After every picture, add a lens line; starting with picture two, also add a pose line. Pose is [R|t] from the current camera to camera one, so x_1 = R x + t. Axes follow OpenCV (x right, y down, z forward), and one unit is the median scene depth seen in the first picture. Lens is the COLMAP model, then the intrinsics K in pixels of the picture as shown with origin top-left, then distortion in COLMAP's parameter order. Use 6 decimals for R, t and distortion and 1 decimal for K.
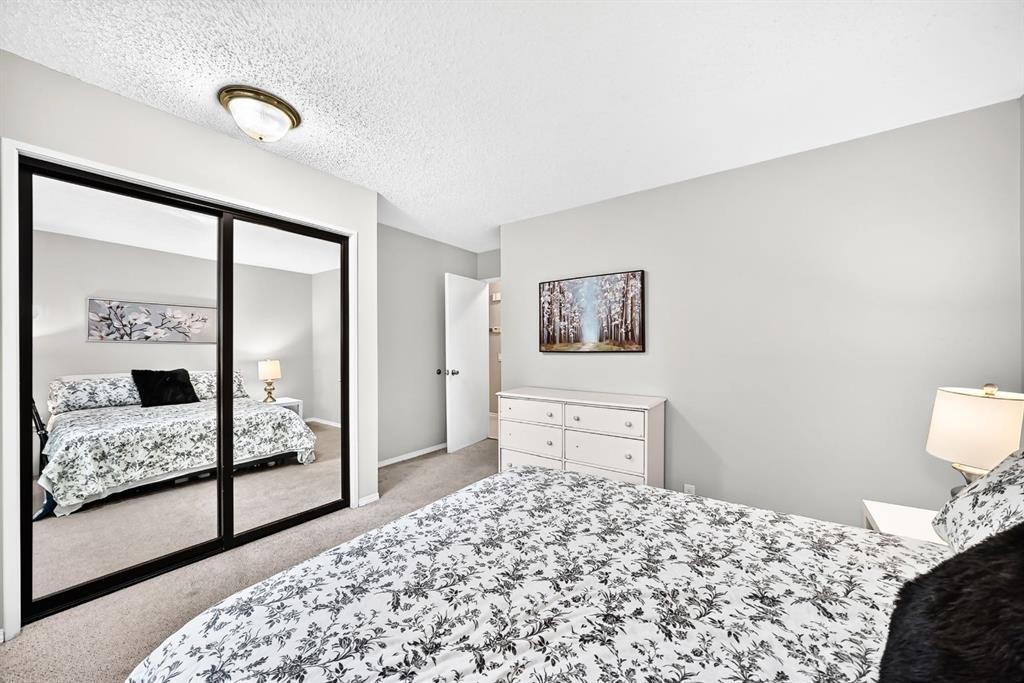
lens RADIAL K [[367.2, 0, 516.2], [0, 367.2, 344.9], [0, 0, 1]] dist [-0.019603, 0.004633]
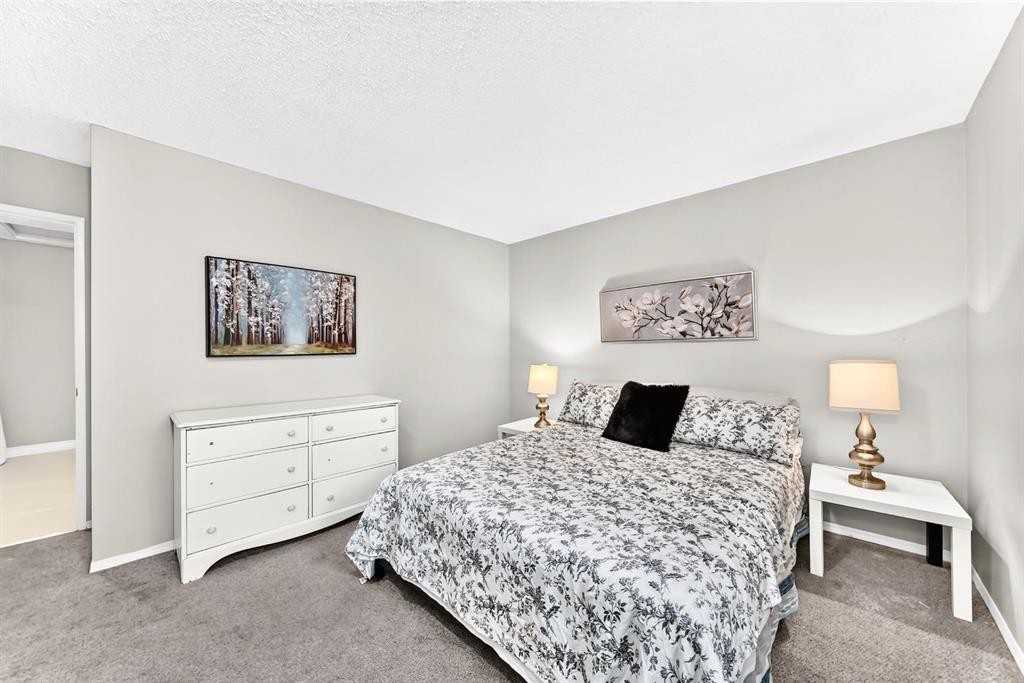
lens RADIAL K [[367.2, 0, 513.2], [0, 367.2, 347.1], [0, 0, 1]] dist [-0.019603, 0.004633]
pose [[0.127690, 0.004930, 0.991802, -0.578552], [0.000098, 0.999988, -0.004983, 0.004577], [-0.991814, 0.000733, 0.127688, 0.377246]]
